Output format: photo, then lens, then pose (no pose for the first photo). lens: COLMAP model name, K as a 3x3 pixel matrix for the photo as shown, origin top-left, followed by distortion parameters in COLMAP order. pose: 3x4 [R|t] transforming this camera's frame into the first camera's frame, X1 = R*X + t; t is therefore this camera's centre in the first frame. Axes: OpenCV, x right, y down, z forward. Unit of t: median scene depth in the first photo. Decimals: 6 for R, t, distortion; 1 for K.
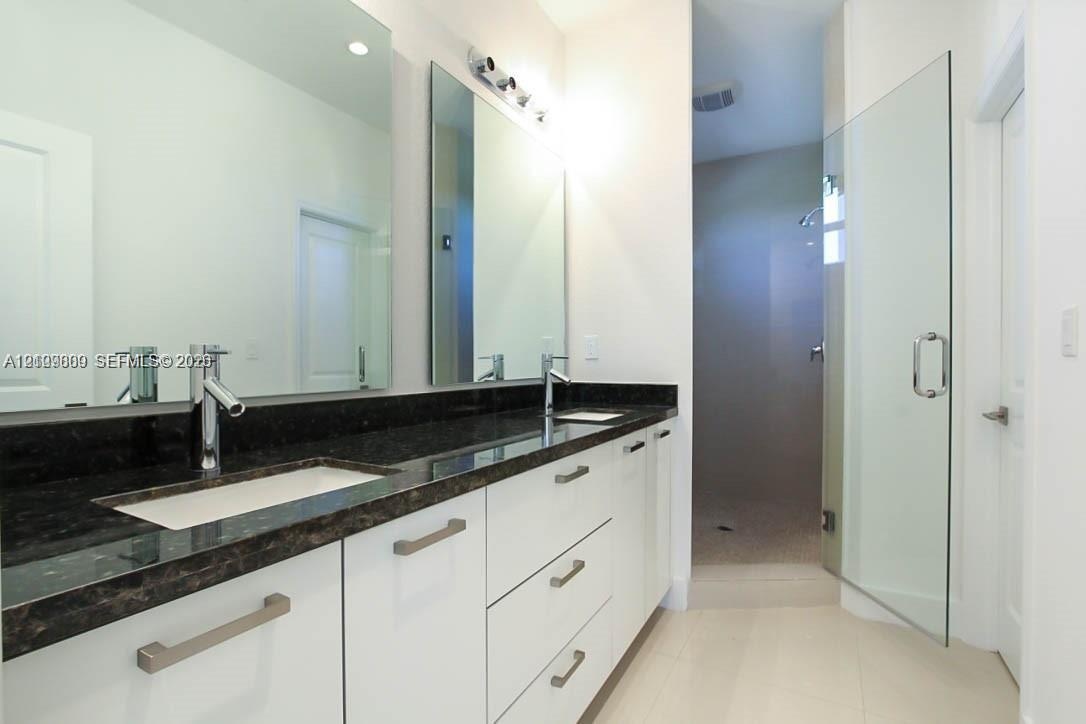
lens RADIAL K [[526.2, 0, 543.0], [0, 526.2, 362.0], [0, 0, 1]] dist [-0.001525, -0.000205]
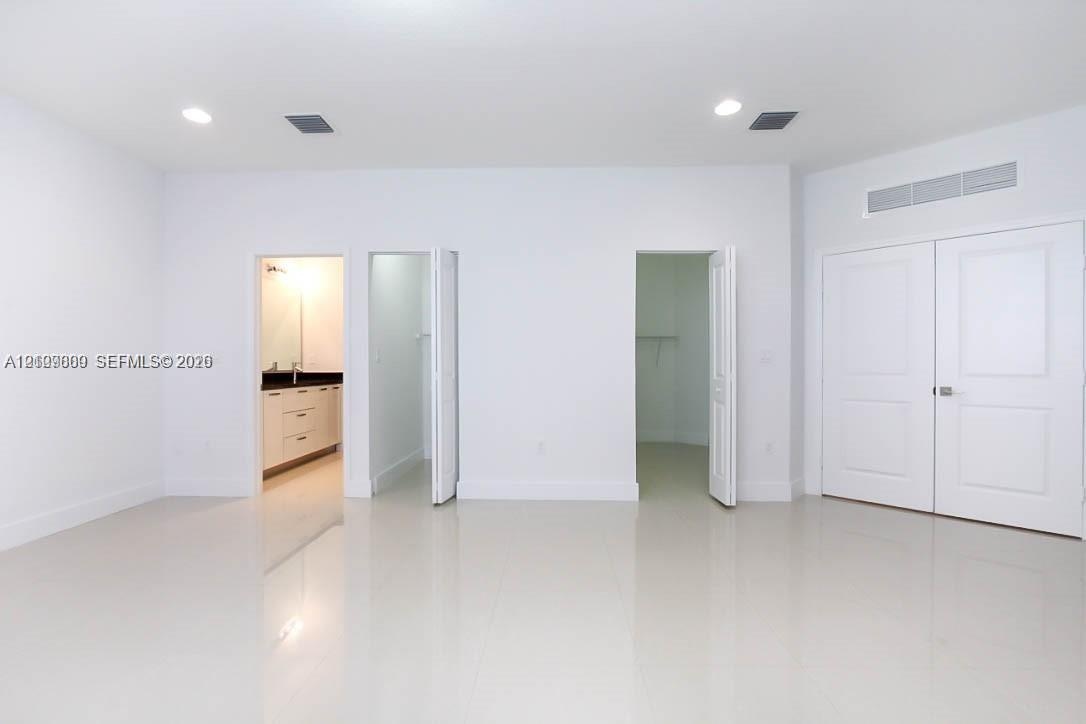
lens RADIAL K [[526.2, 0, 543.0], [0, 526.2, 362.0], [0, 0, 1]] dist [-0.001525, -0.000205]
pose [[0.886330, 0.001219, 0.463052, -0.116588], [0.003007, 0.999960, -0.008388, 0.013605], [-0.463044, 0.008827, 0.886291, -2.140828]]
